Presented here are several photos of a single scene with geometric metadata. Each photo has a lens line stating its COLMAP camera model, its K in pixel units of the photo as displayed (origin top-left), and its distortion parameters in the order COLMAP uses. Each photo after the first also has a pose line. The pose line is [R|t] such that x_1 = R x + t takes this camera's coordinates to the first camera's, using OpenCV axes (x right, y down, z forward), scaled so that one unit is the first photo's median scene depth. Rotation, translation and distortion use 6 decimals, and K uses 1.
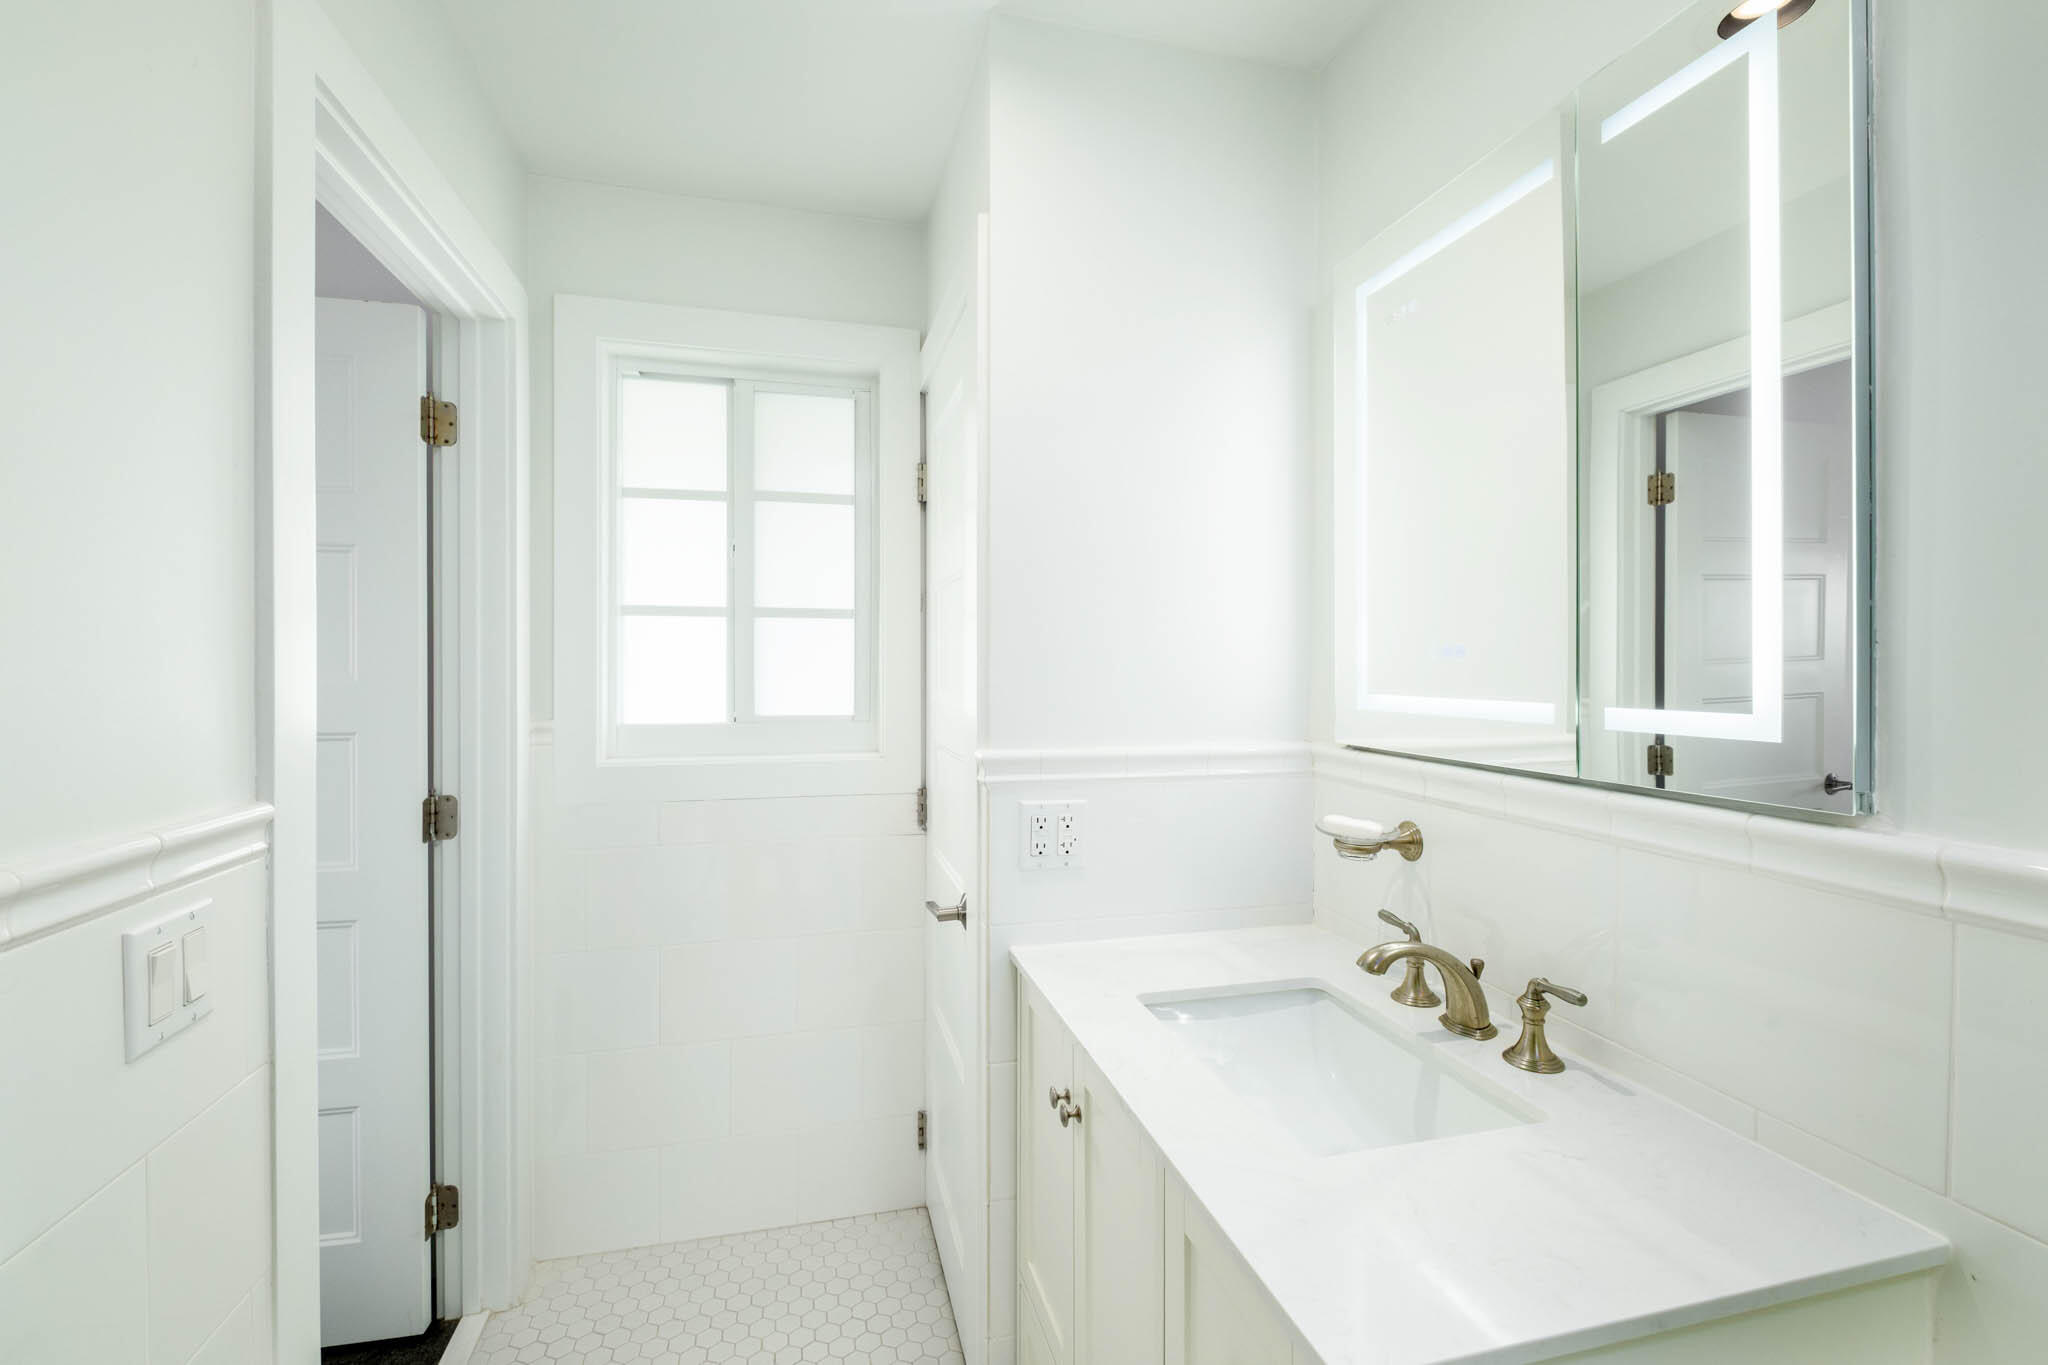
lens RADIAL K [[887.6, 0, 1021.7], [0, 887.6, 664.7], [0, 0, 1]] dist [-0.002886, -0.000218]
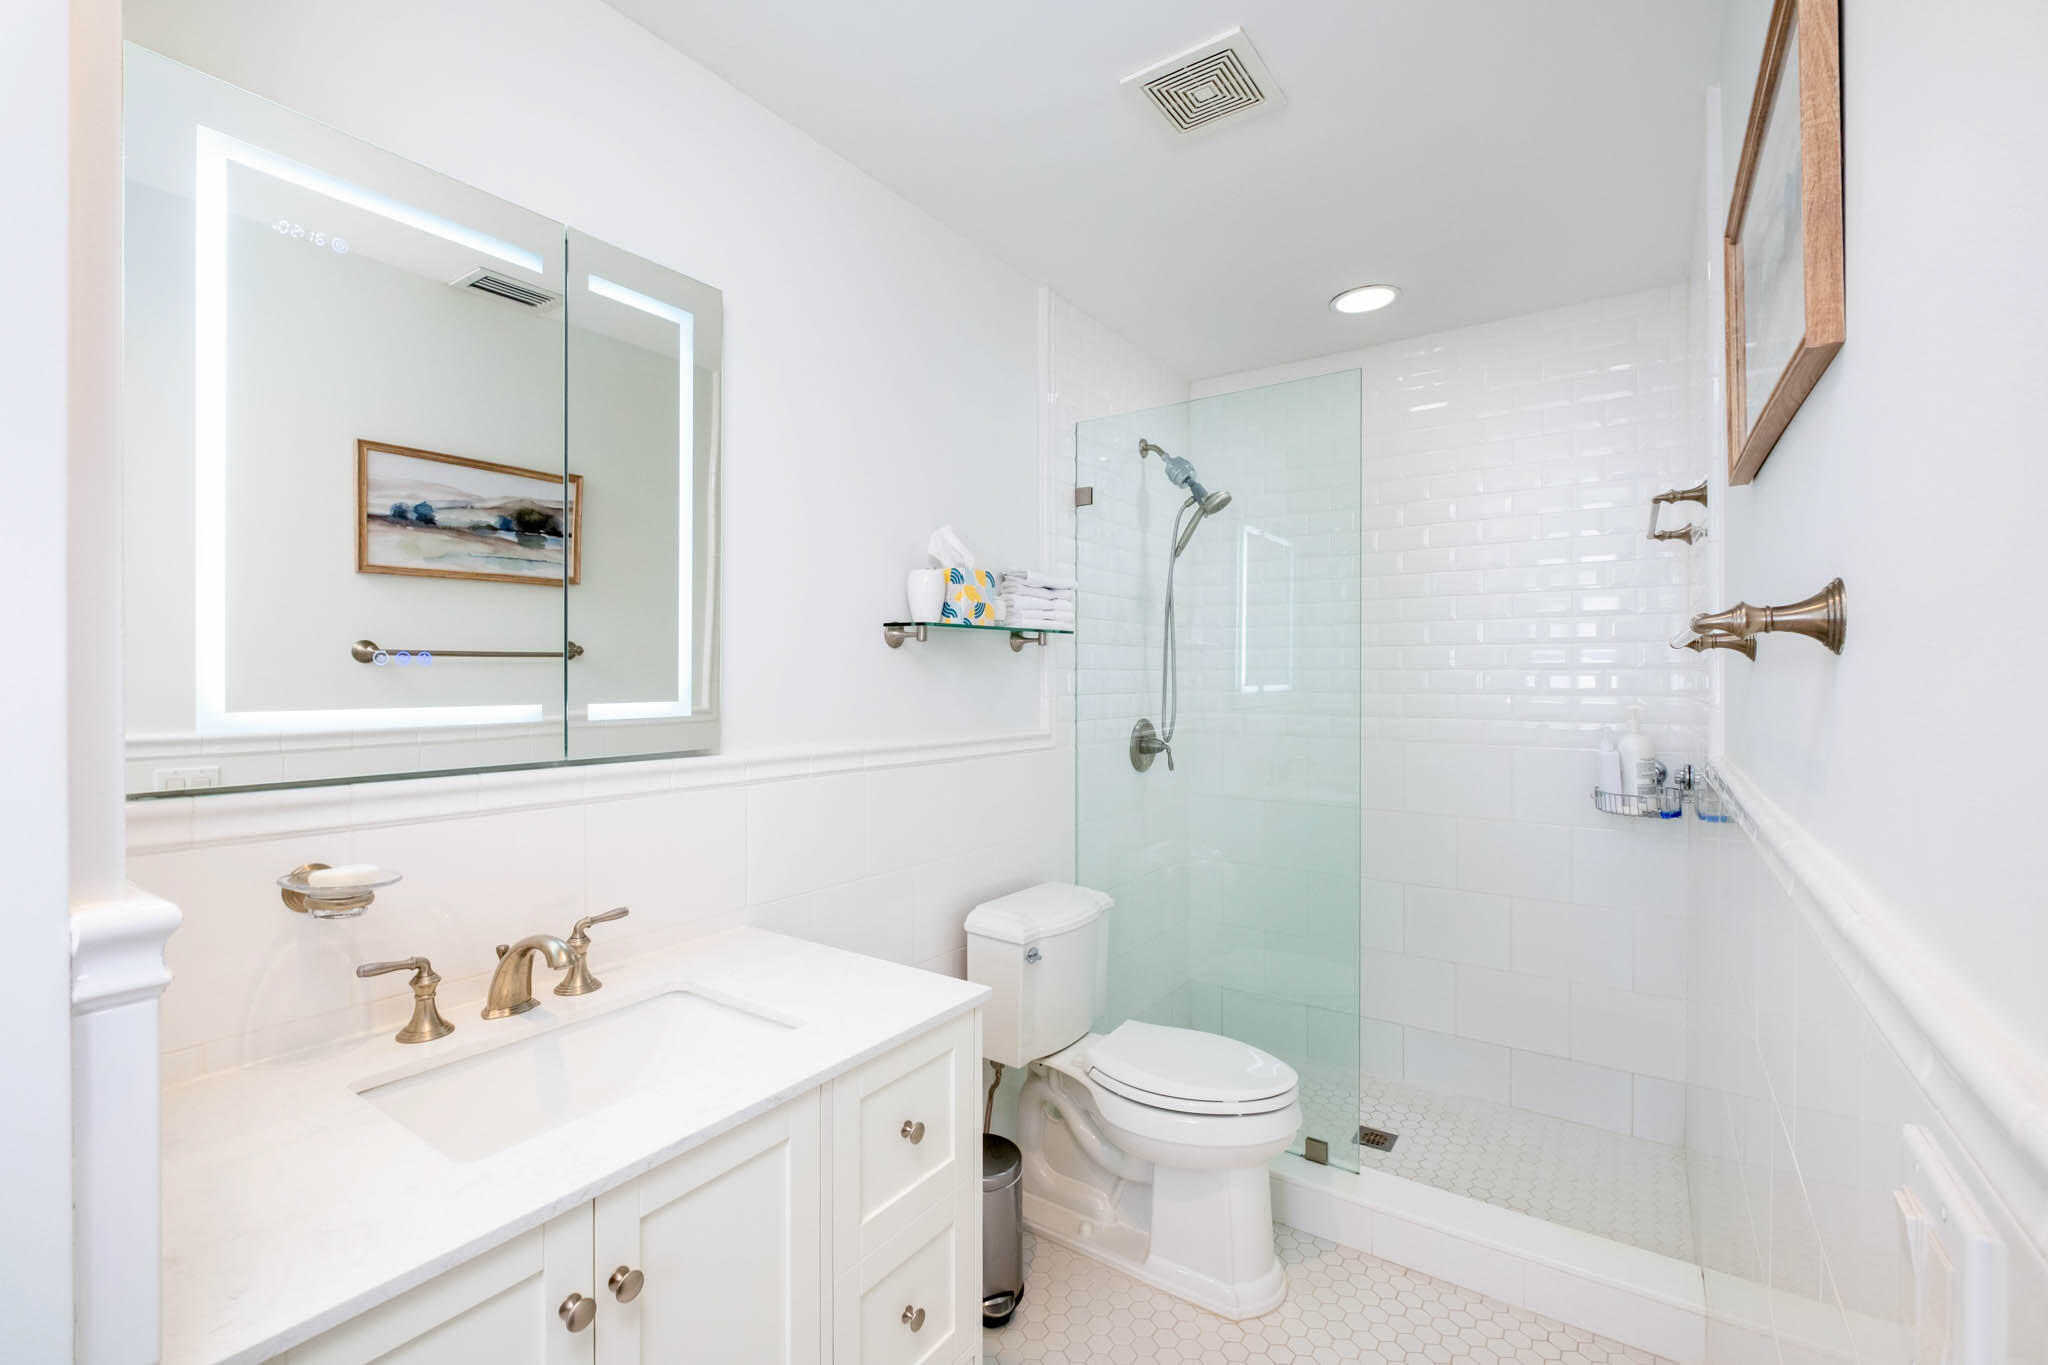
lens RADIAL K [[887.6, 0, 1026.0], [0, 887.6, 677.8], [0, 0, 1]] dist [-0.002886, -0.000218]
pose [[-0.641750, -0.004999, 0.766898, -0.805208], [0.001503, 0.999969, 0.007776, -0.003846], [-0.766912, 0.006143, -0.641722, 1.321982]]
